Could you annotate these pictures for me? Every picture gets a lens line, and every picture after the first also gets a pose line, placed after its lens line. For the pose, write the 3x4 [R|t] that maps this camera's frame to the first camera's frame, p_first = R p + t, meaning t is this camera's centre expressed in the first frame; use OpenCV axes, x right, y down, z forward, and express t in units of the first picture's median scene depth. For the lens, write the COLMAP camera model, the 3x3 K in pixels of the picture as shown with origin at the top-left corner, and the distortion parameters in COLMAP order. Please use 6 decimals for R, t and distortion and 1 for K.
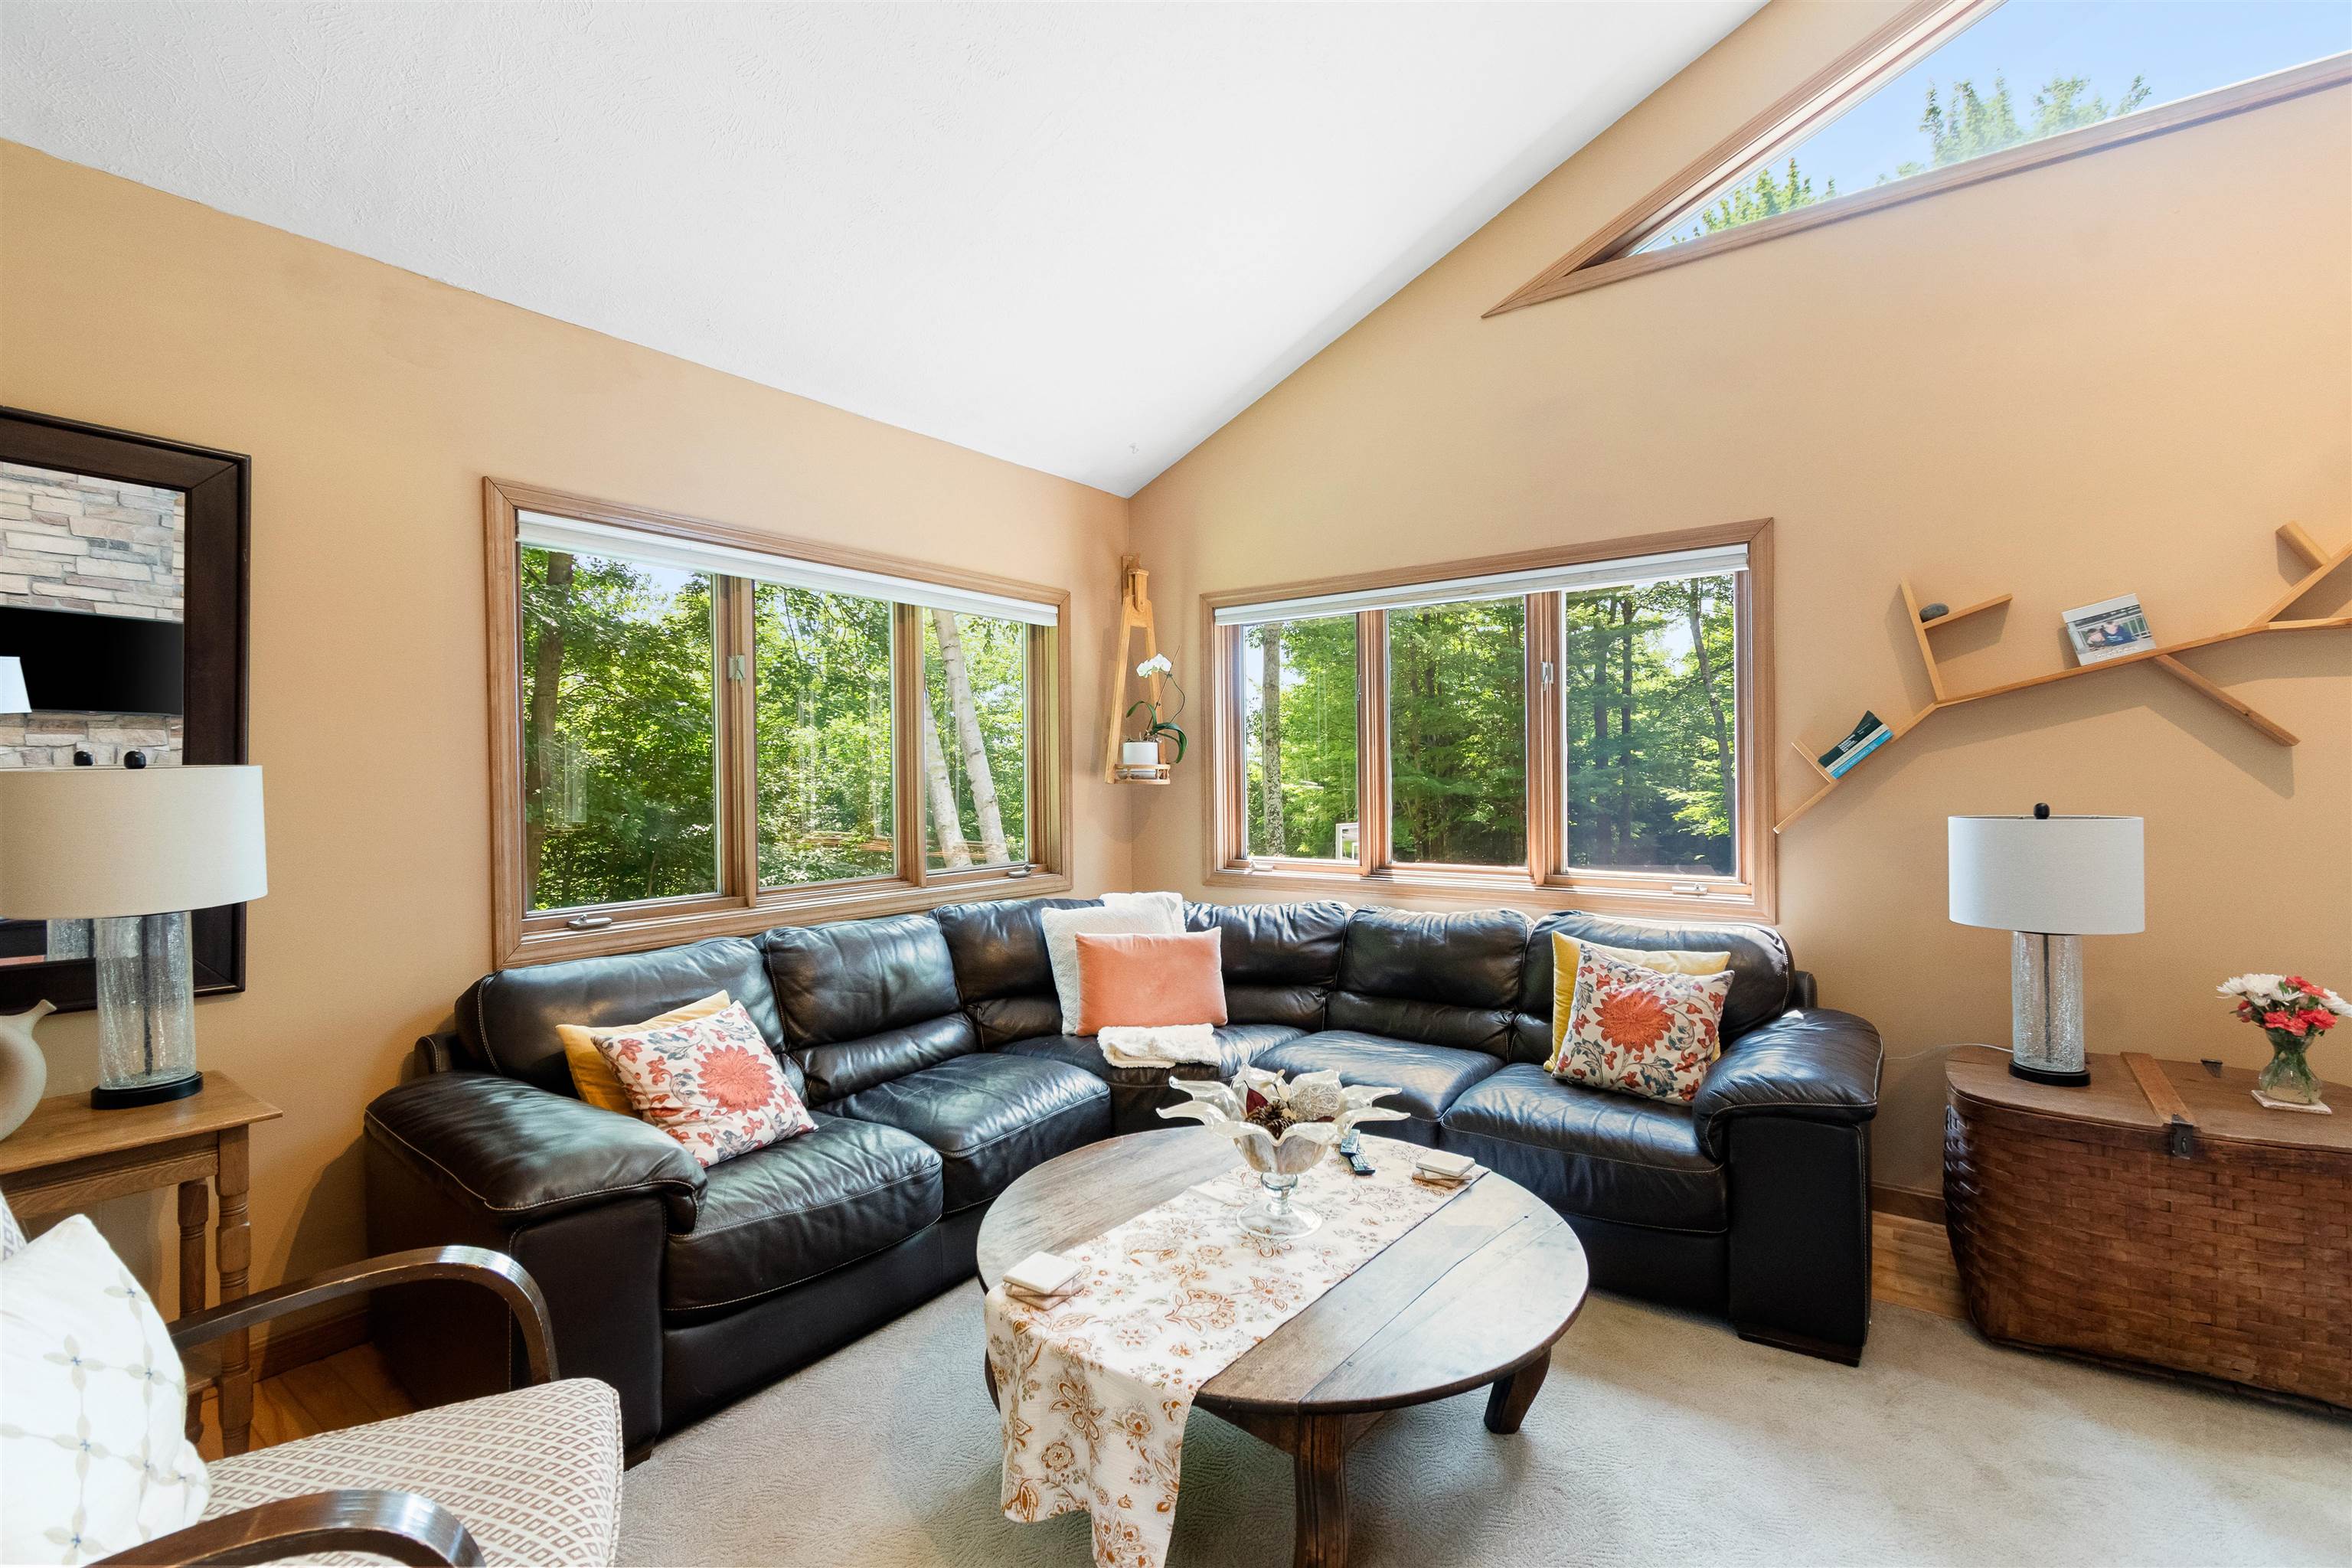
lens RADIAL K [[1033.6, 0, 1181.9], [0, 1033.6, 776.5], [0, 0, 1]] dist [-0.001302, -0.001834]
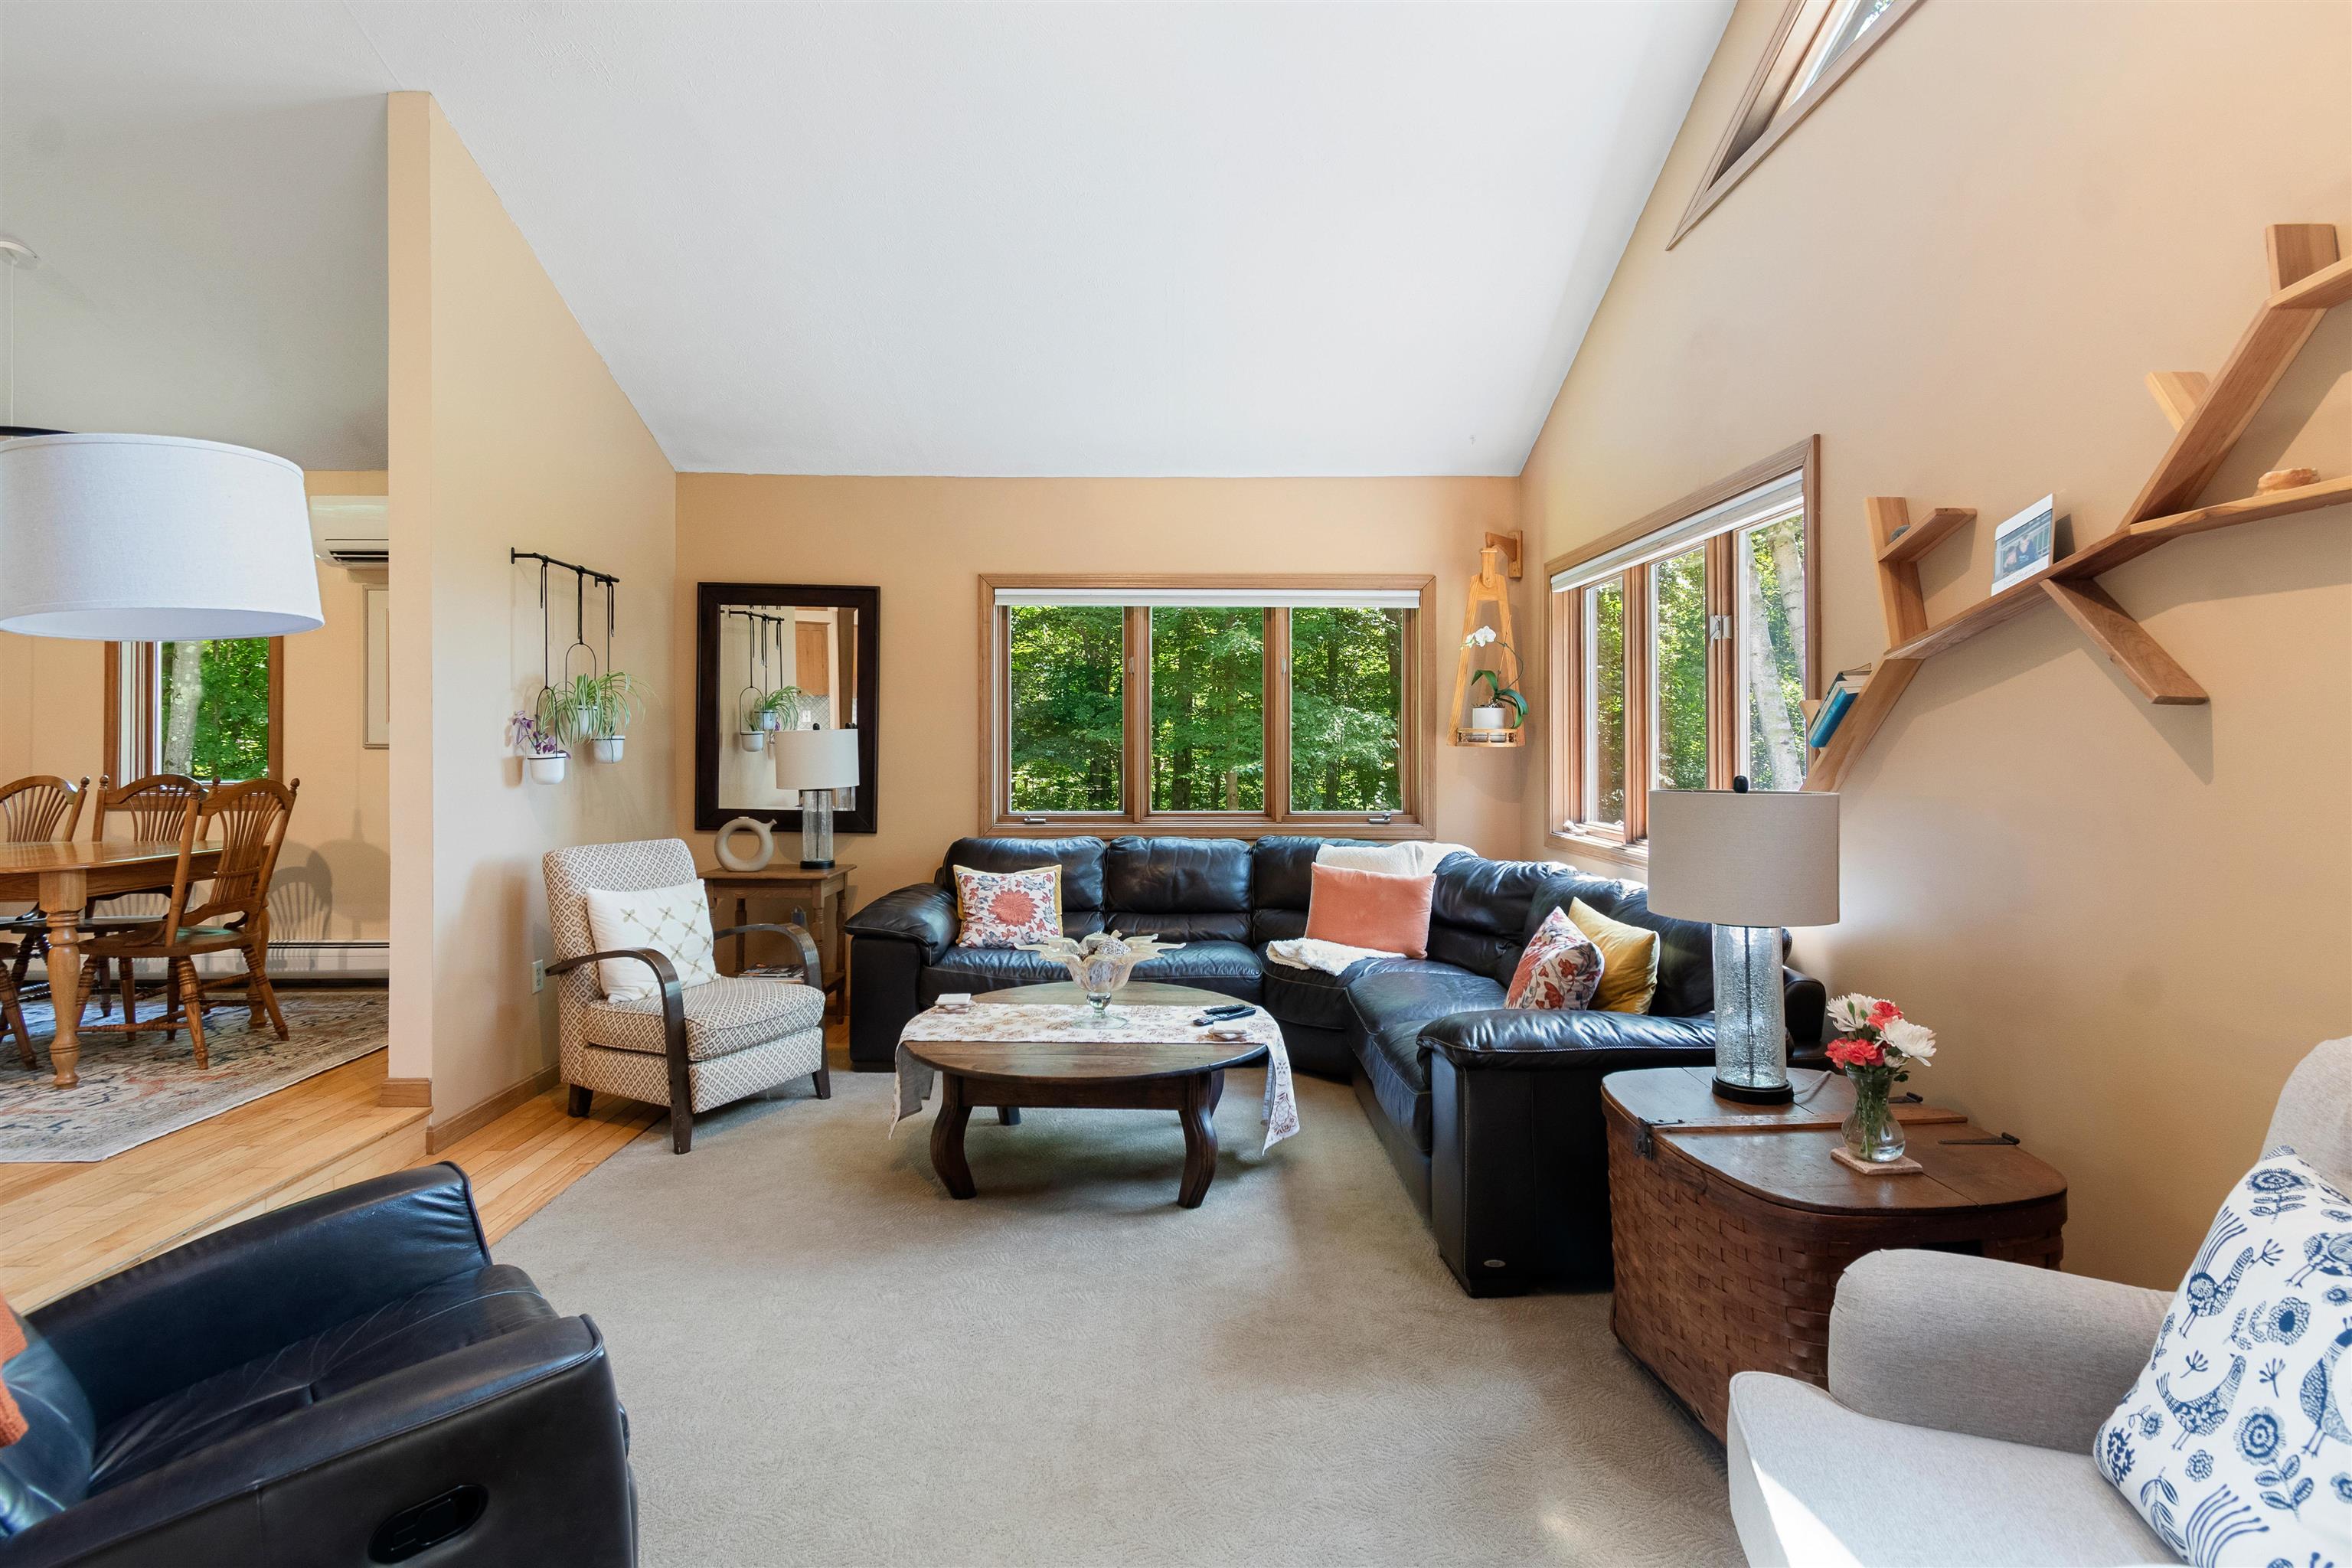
lens RADIAL K [[1169.1, 0, 1202.9], [0, 1169.1, 737.1], [0, 0, 1]] dist [0.000047, -0.000195]
pose [[0.611461, 0.006371, -0.791249, 1.135084], [-0.007530, 0.999969, 0.002232, -0.004292], [0.791239, 0.004593, 0.611490, 0.030212]]
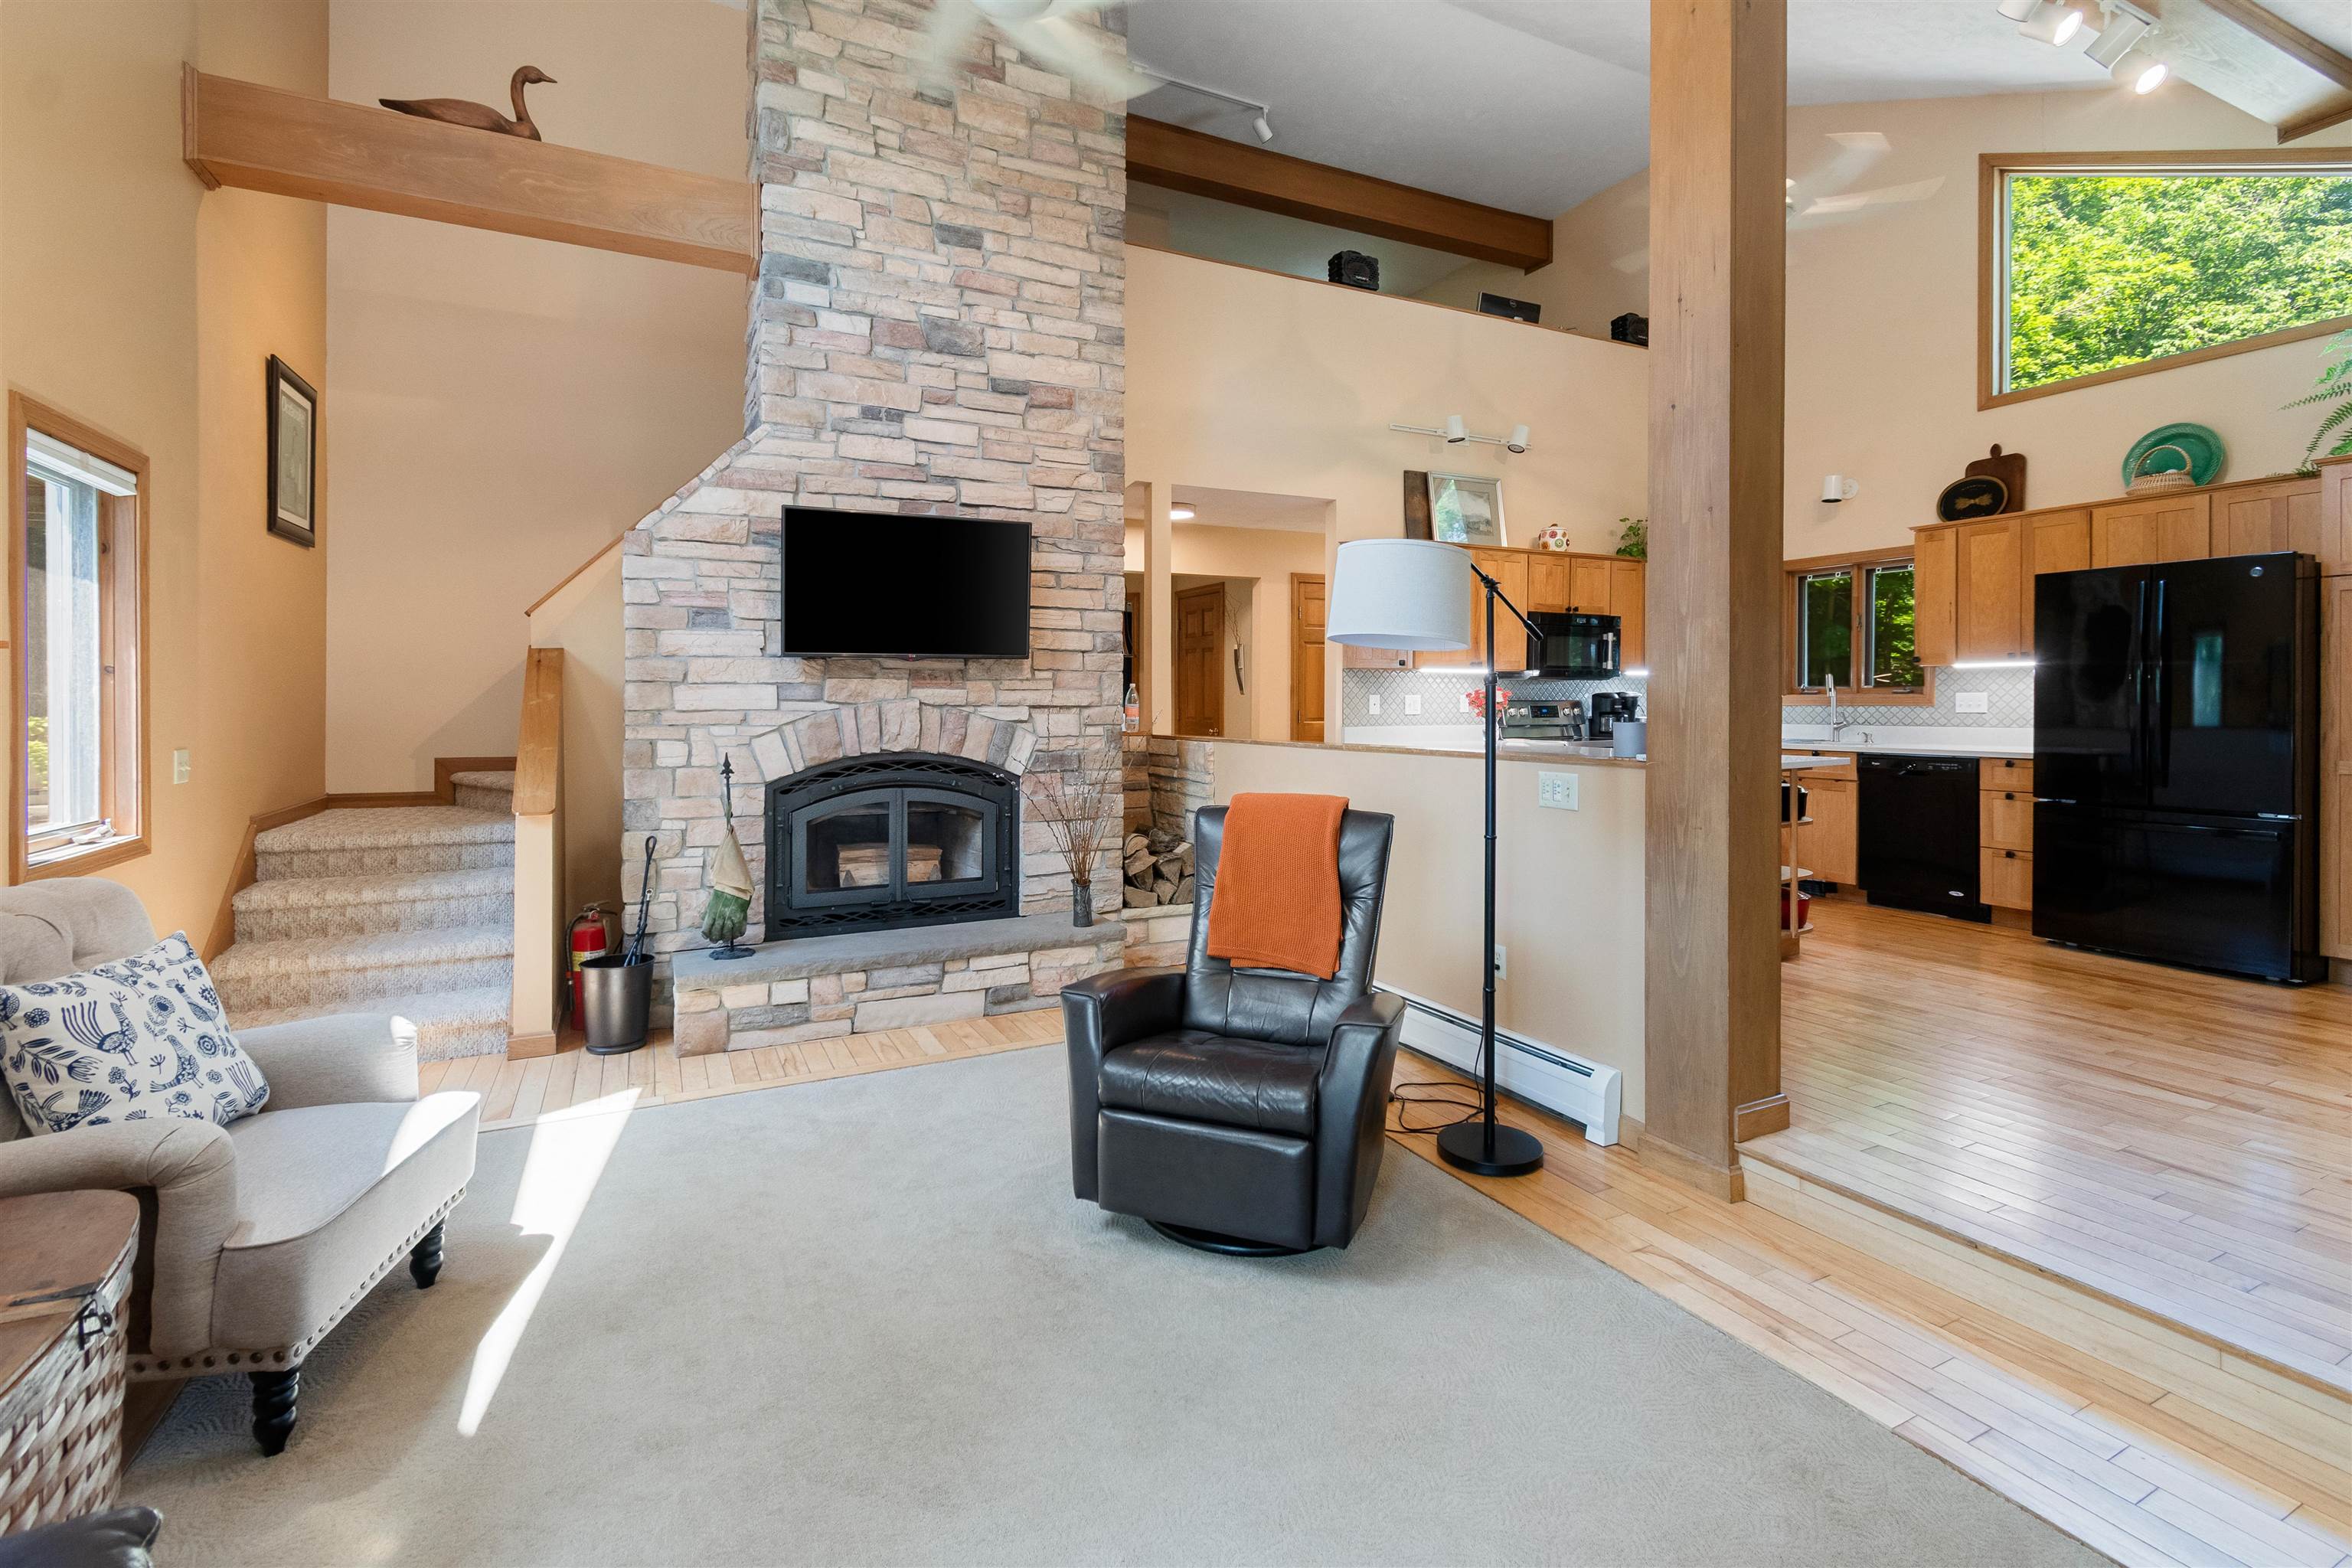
lens RADIAL K [[1033.6, 0, 1183.7], [0, 1033.6, 712.8], [0, 0, 1]] dist [-0.001302, -0.001834]
pose [[-0.882879, 0.005205, 0.469572, 0.065367], [0.011005, 0.999893, 0.009607, -0.004101], [-0.469472, 0.013649, -0.882842, 0.892722]]
